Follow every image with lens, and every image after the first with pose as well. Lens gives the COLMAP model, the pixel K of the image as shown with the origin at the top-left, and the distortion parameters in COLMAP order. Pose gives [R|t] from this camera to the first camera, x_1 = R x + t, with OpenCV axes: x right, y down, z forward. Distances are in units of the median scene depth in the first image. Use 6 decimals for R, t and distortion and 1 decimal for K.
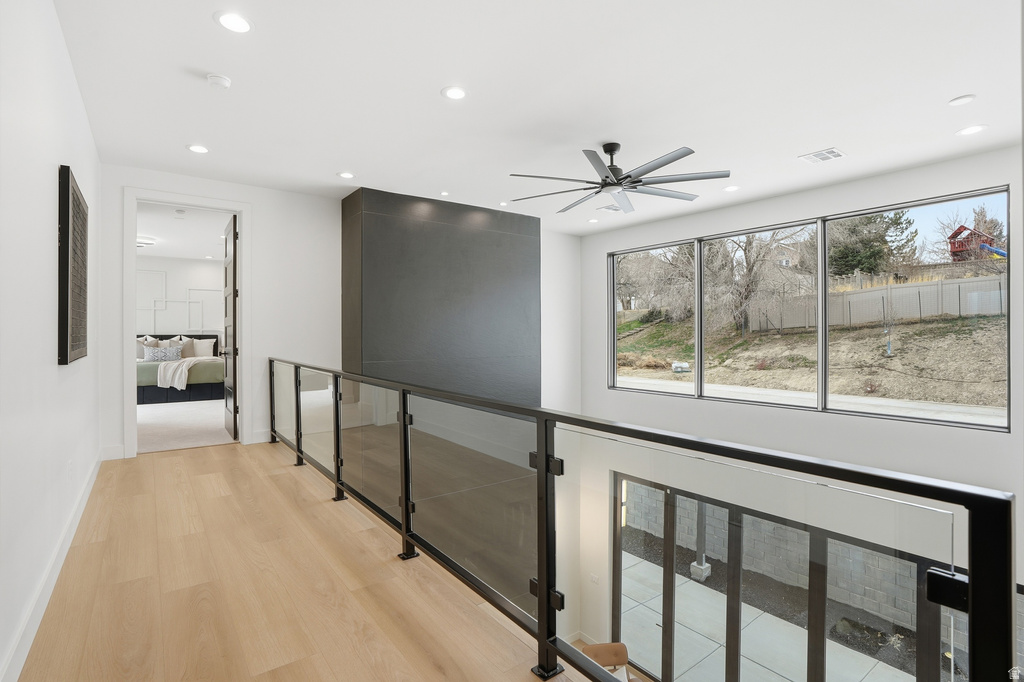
lens RADIAL K [[486.8, 0, 512.0], [0, 486.8, 337.3], [0, 0, 1]] dist [-0.046485, 0.013699]
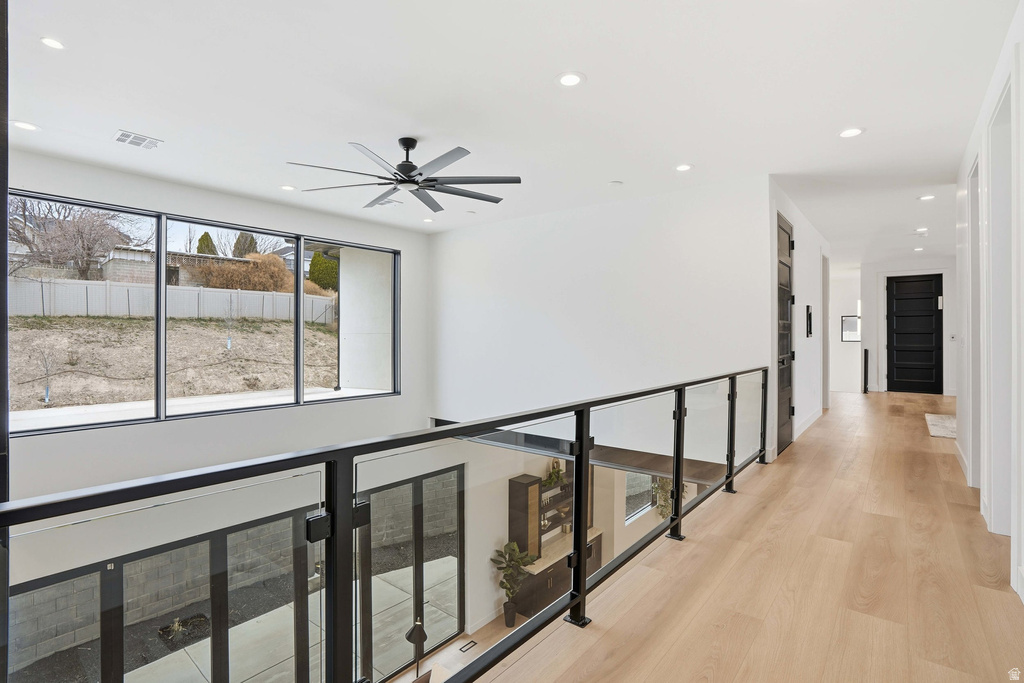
lens RADIAL K [[486.8, 0, 508.1], [0, 486.8, 336.4], [0, 0, 1]] dist [-0.046485, 0.013699]
pose [[-0.221706, -0.000011, 0.975113, -0.435414], [0.006511, 0.999978, 0.001491, -0.004490], [-0.975092, 0.006679, -0.221701, 0.582113]]
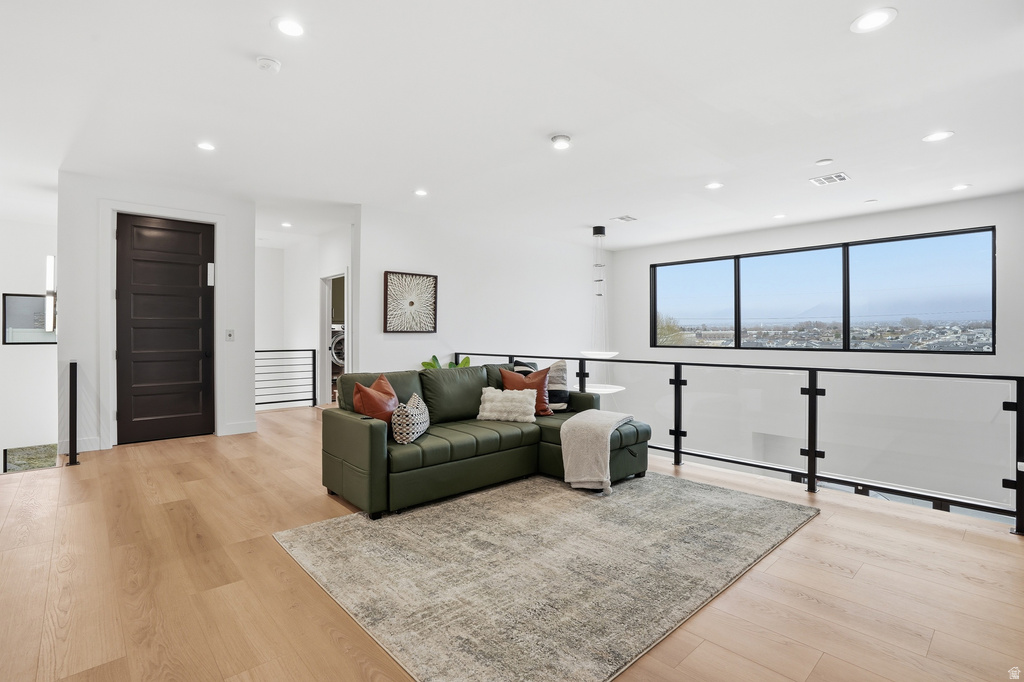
lens RADIAL K [[486.8, 0, 503.1], [0, 486.8, 334.9], [0, 0, 1]] dist [-0.046485, 0.013699]
pose [[-0.997479, 0.001371, -0.070948, -0.338664], [0.001234, 0.999997, 0.001979, -0.002785], [0.070951, 0.001887, -0.997478, 0.474530]]
